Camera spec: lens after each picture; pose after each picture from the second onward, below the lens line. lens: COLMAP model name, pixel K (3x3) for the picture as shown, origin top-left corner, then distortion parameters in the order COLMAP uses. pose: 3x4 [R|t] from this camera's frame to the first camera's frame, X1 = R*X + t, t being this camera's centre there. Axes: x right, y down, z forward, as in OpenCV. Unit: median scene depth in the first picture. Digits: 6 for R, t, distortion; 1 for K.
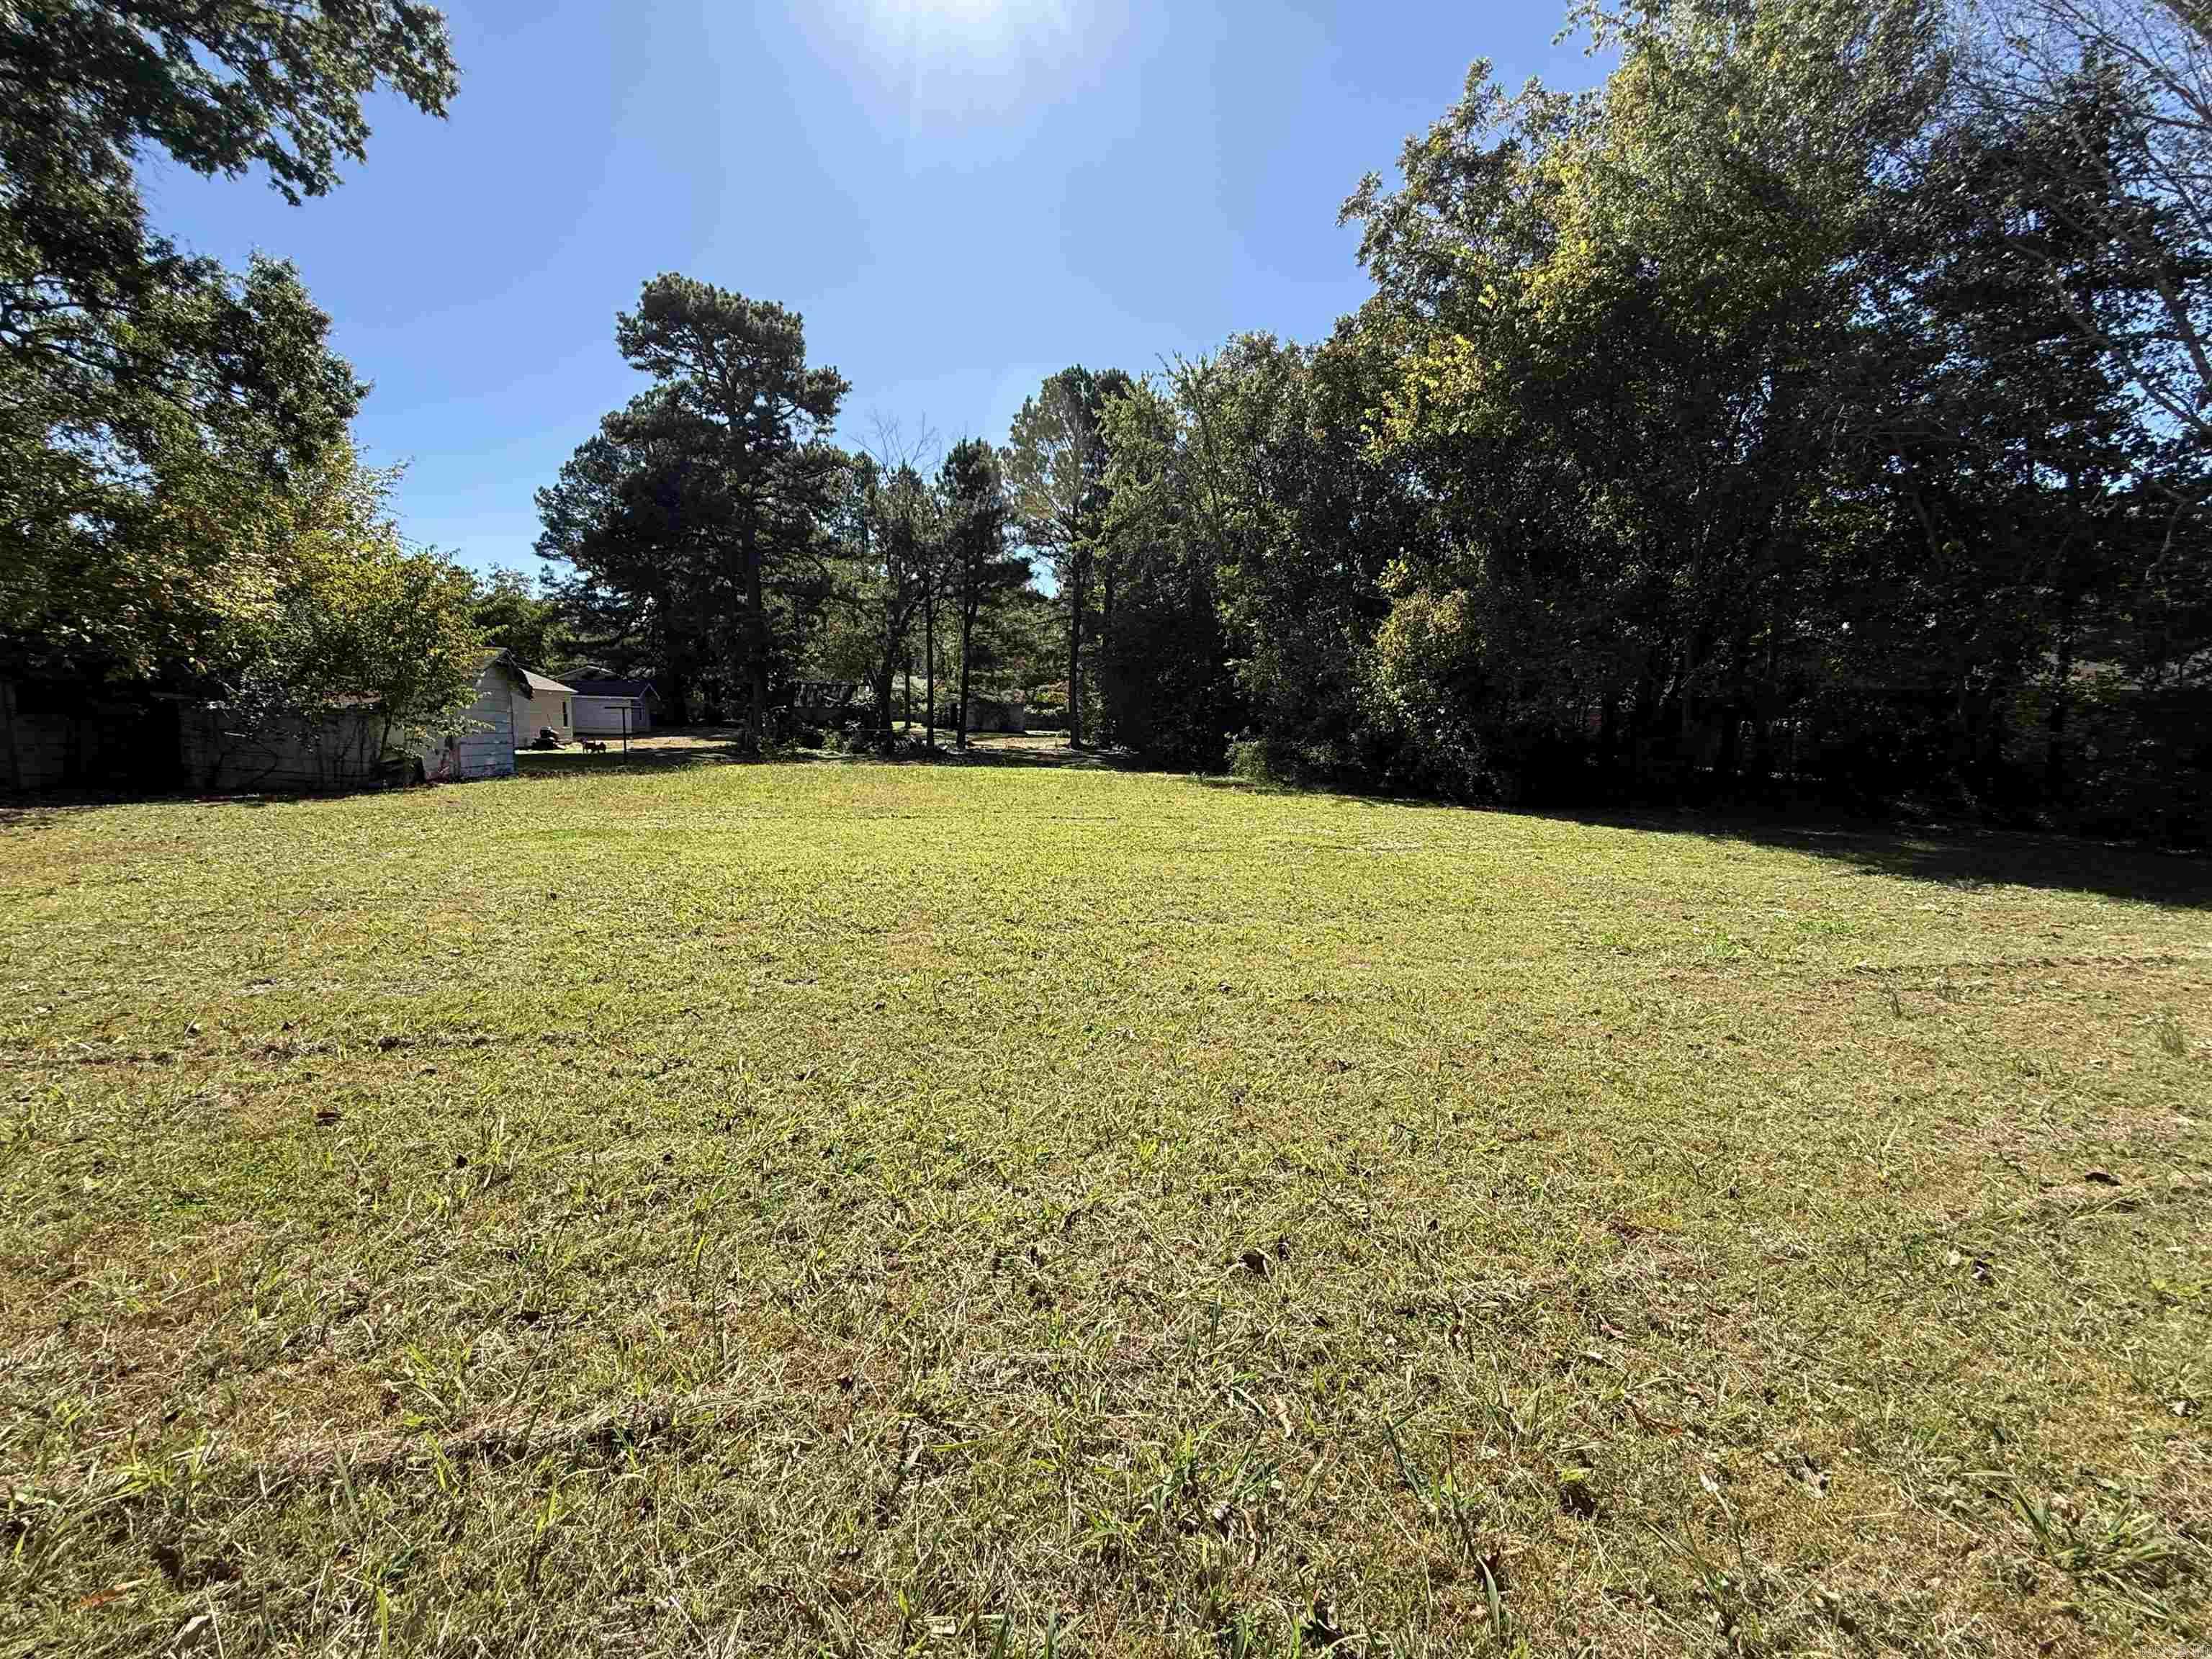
lens RADIAL K [[880.1, 0, 1100.5], [0, 880.1, 831.1], [0, 0, 1]] dist [-0.000154, 0.000116]
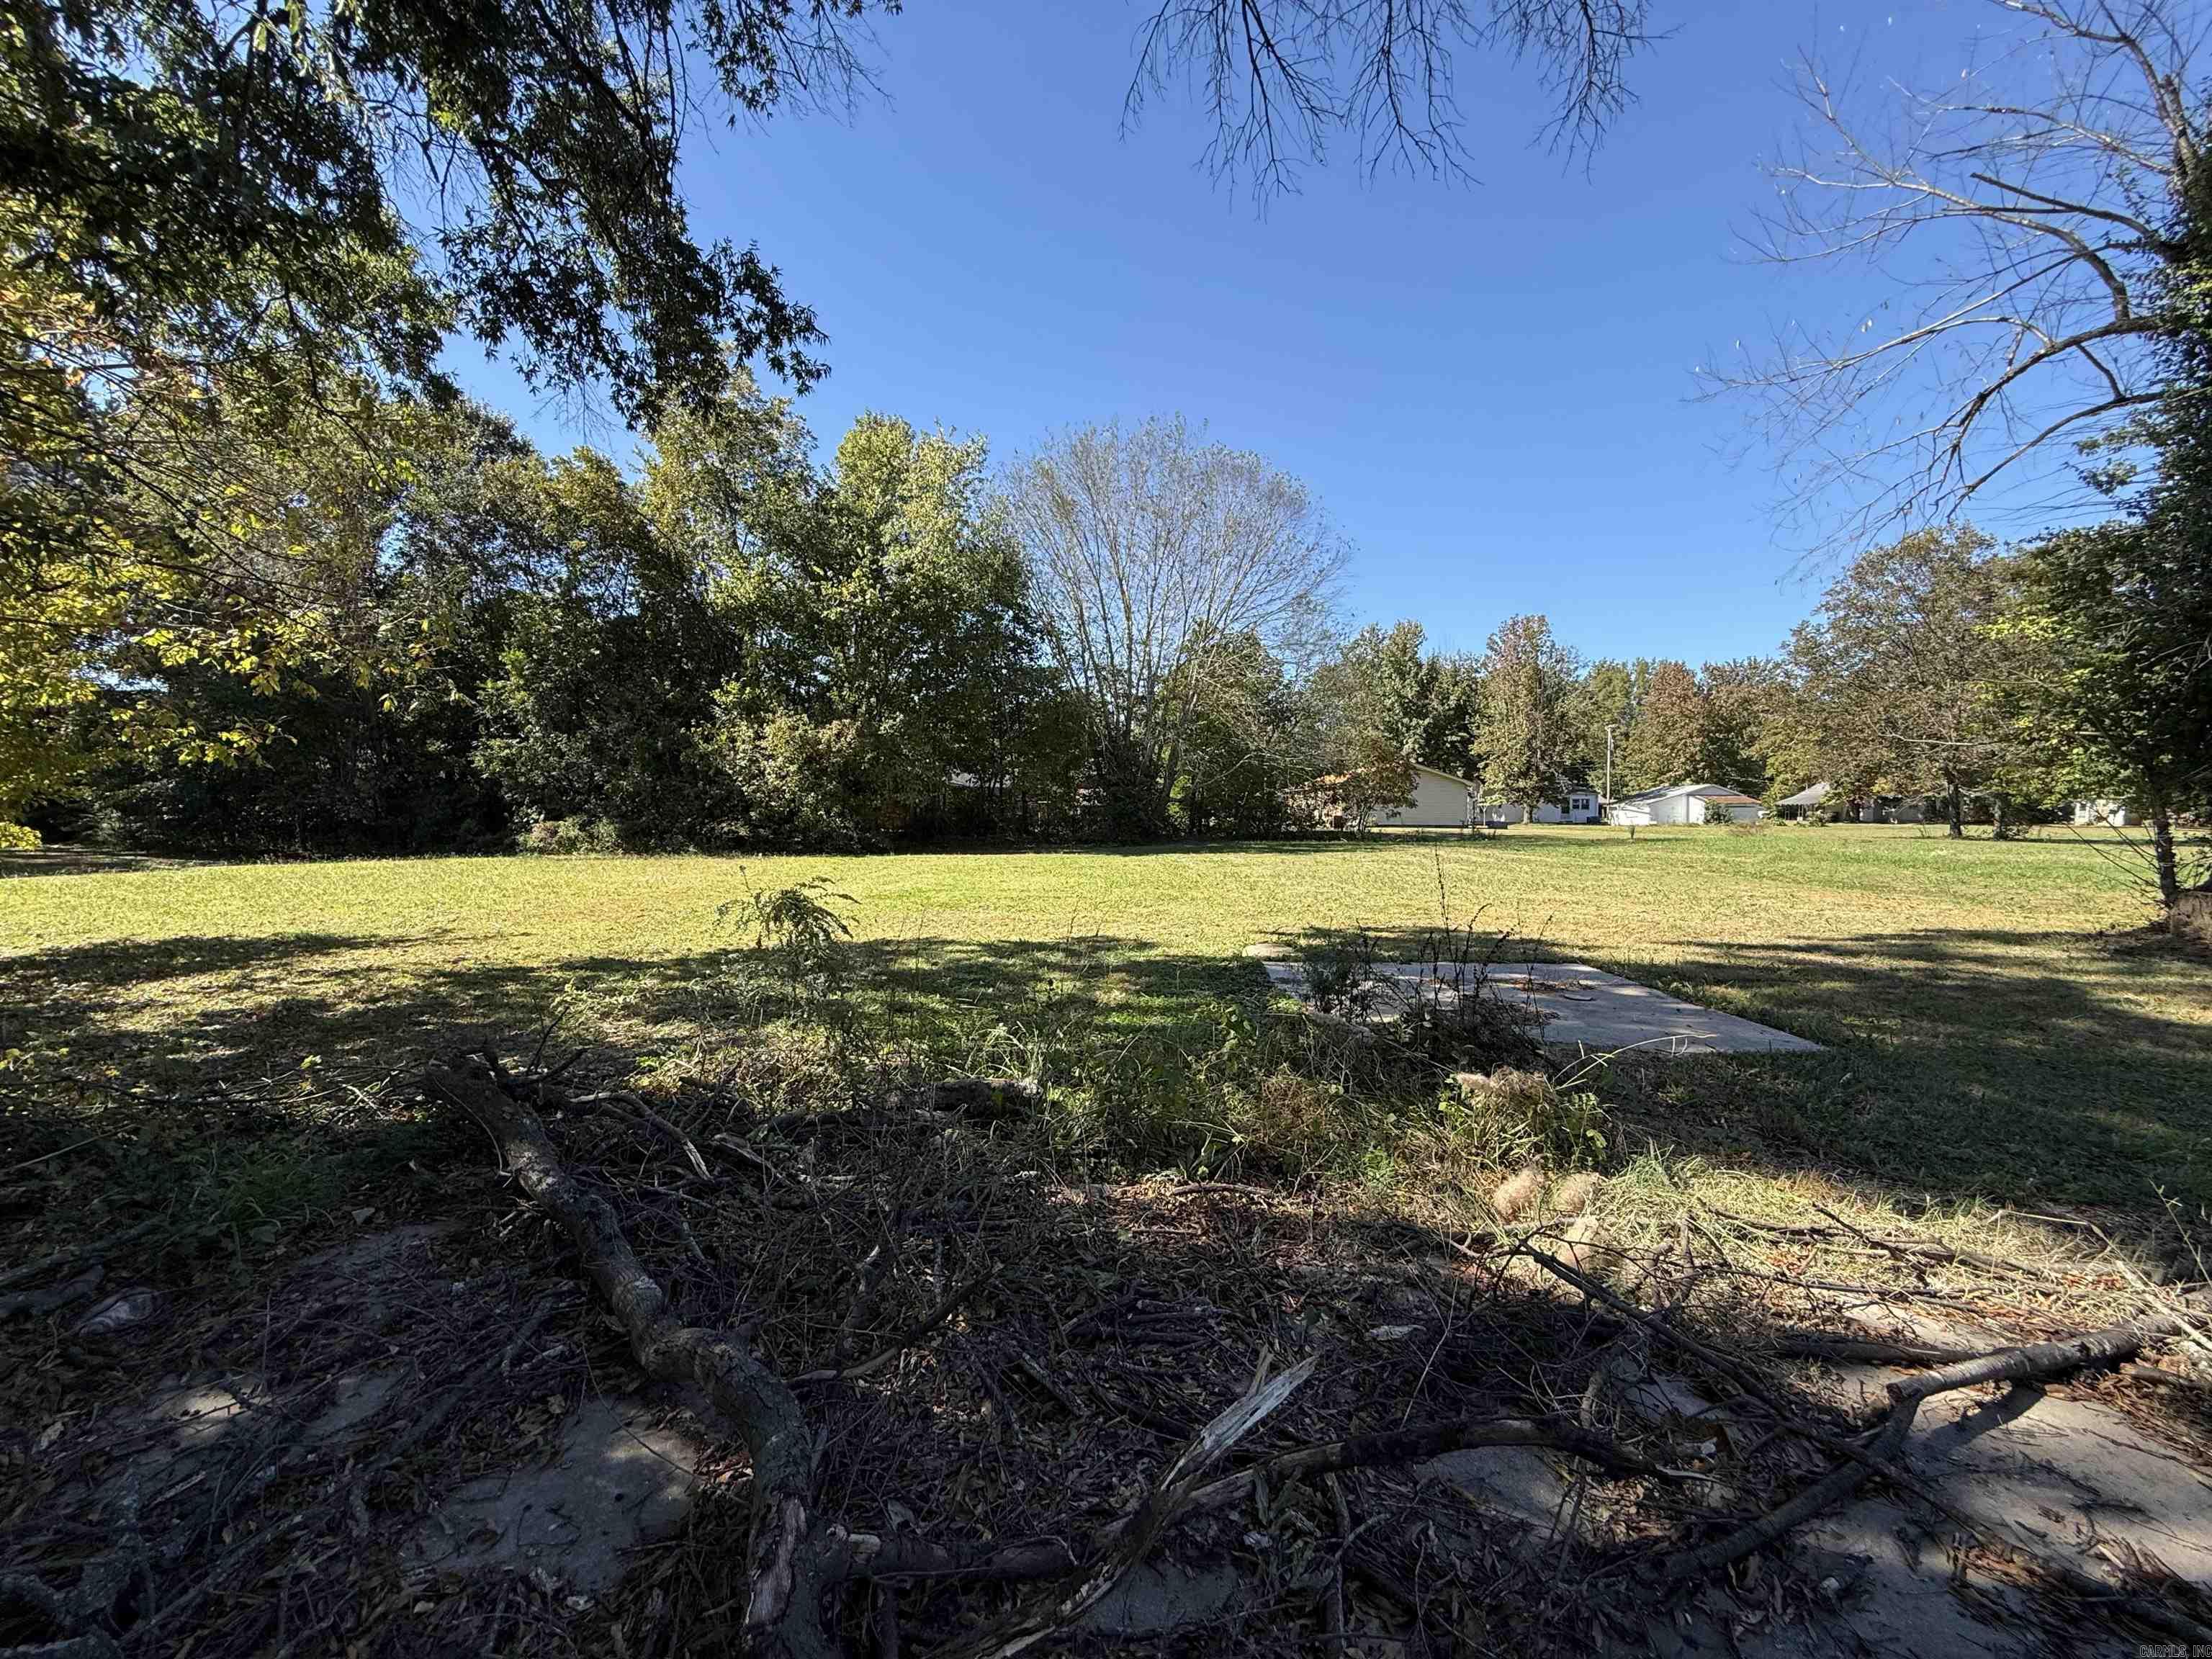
lens RADIAL K [[880.1, 0, 1100.2], [0, 880.1, 832.0], [0, 0, 1]] dist [-0.000154, 0.000116]
pose [[0.252283, -0.045258, 0.966595, -2.839872], [0.117285, 0.992971, 0.015882, -0.124448], [-0.960519, 0.109361, 0.255818, 0.492134]]
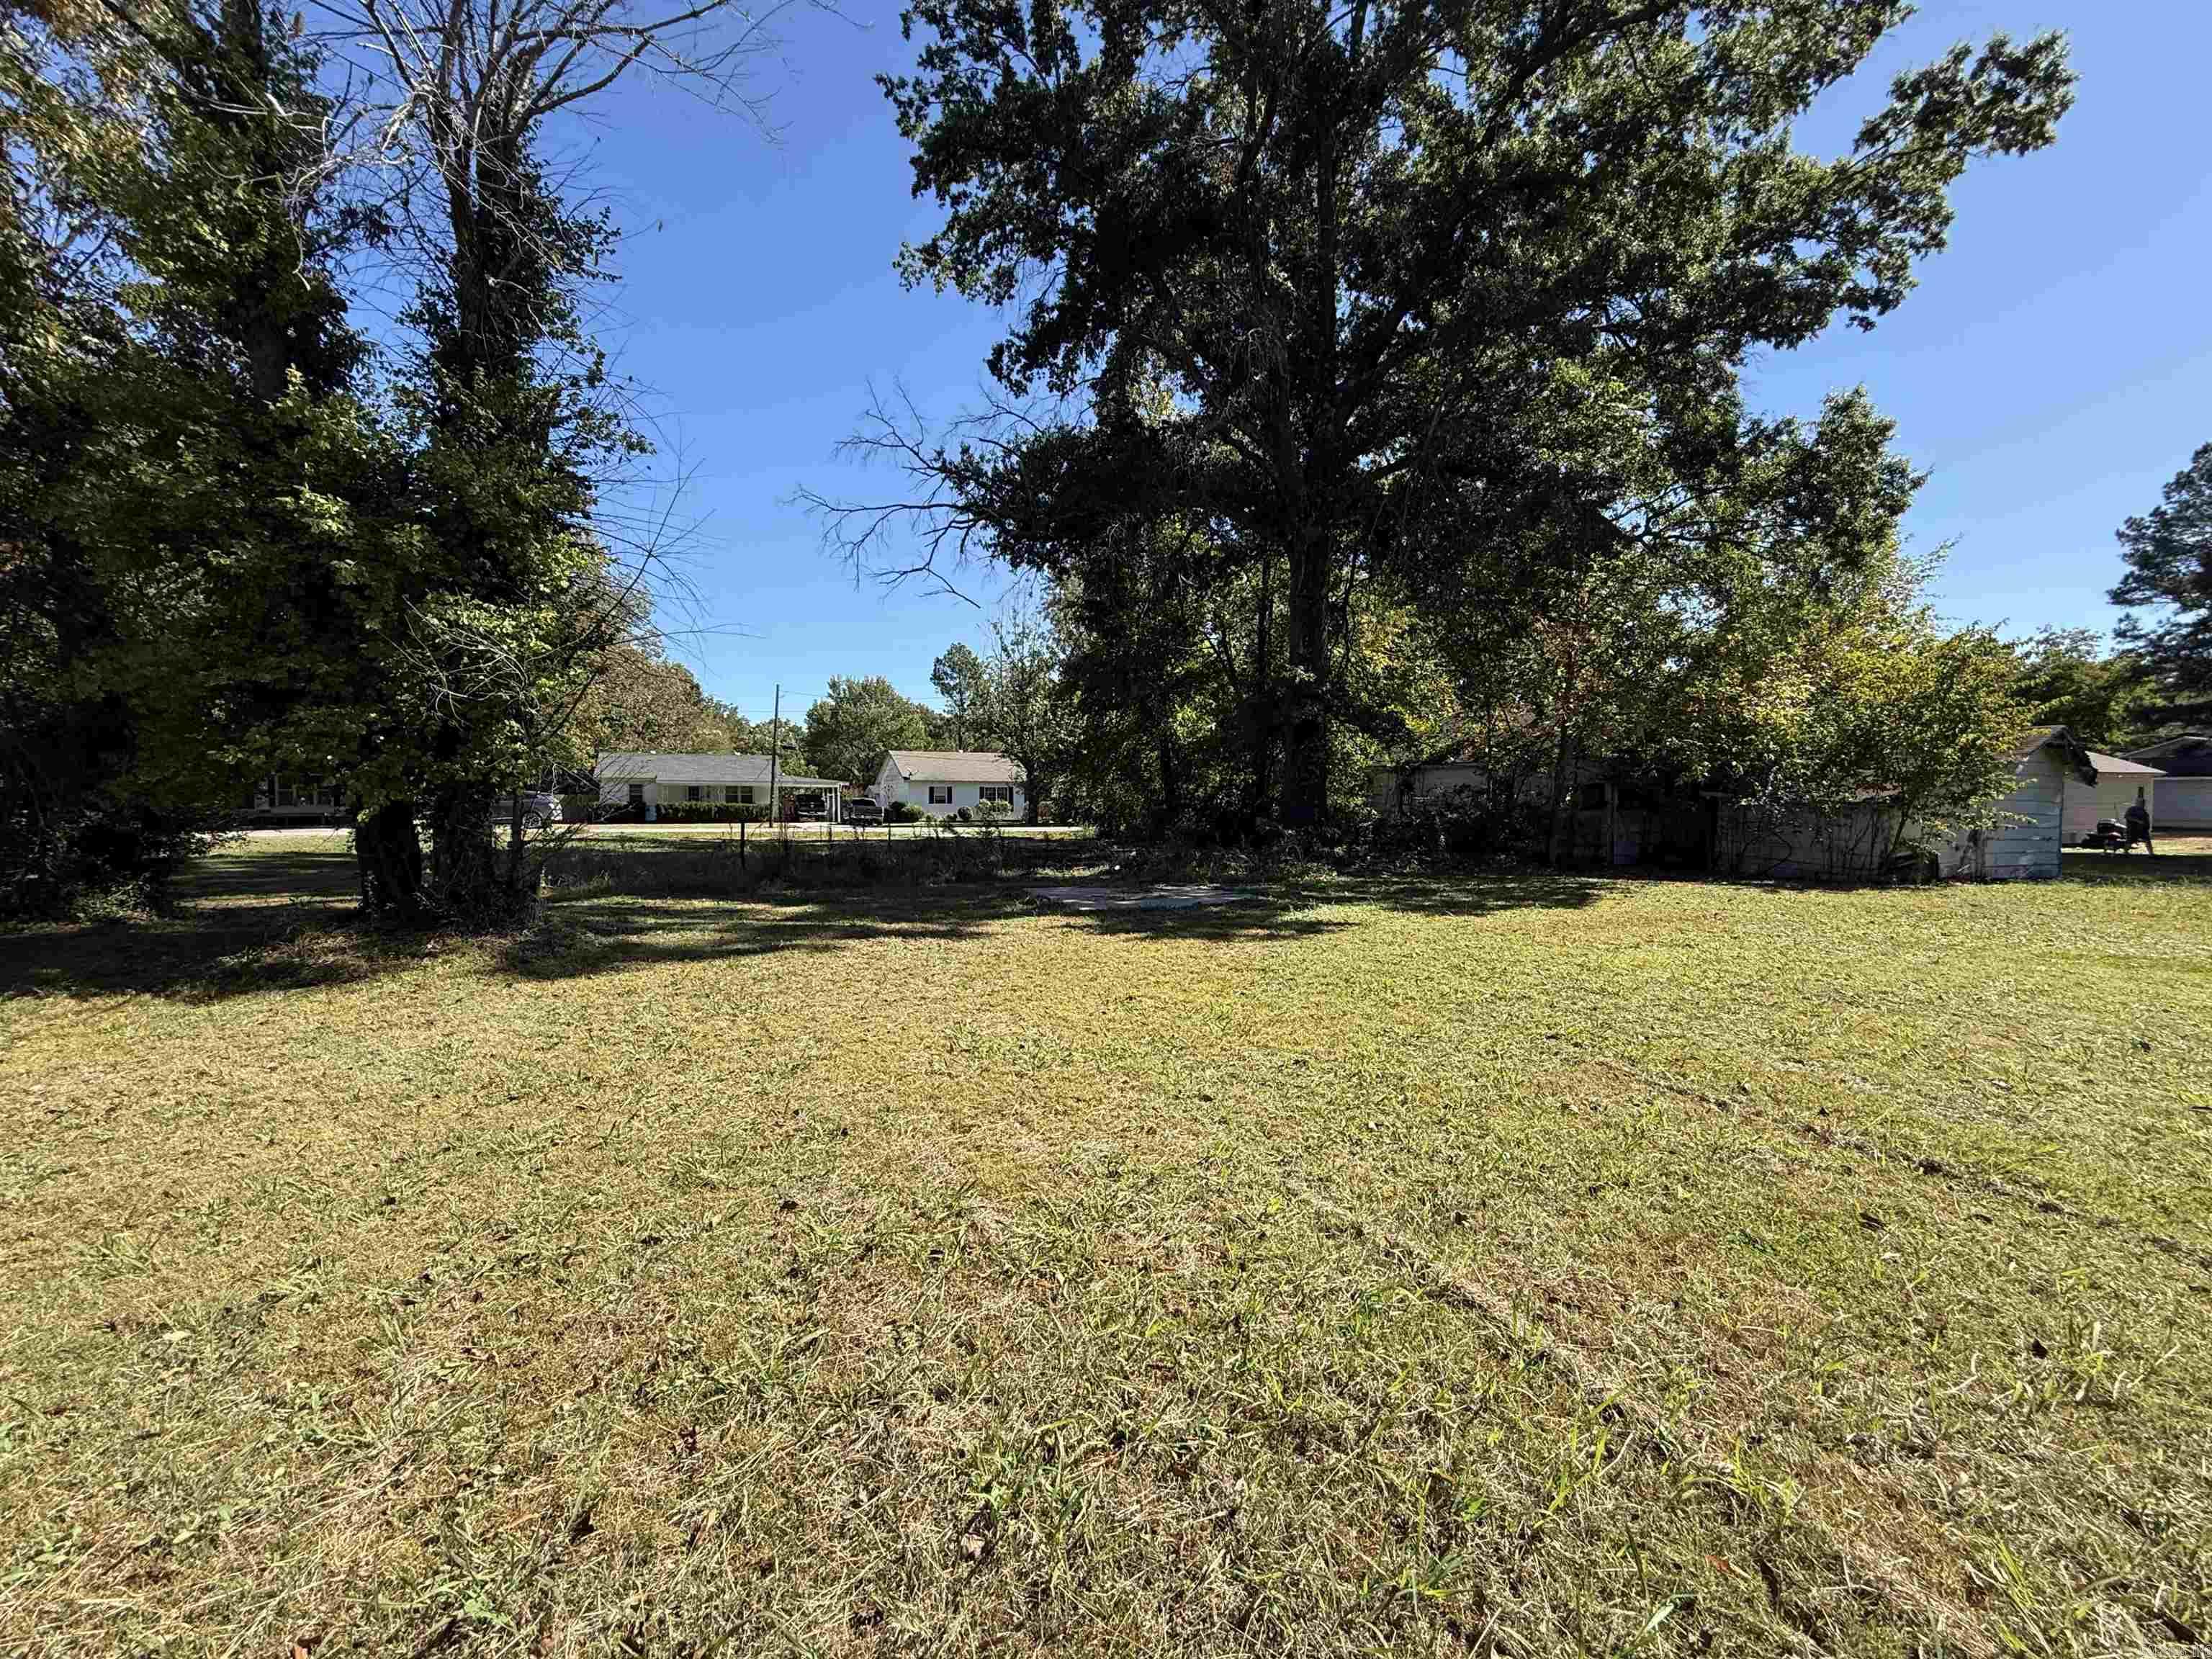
lens RADIAL K [[880.1, 0, 1099.3], [0, 880.1, 830.8], [0, 0, 1]] dist [-0.000154, 0.000116]
pose [[0.162771, 0.013733, -0.986568, -0.024225], [-0.115719, 0.993268, -0.005266, -0.002431], [0.979854, 0.115021, 0.163265, -0.029420]]
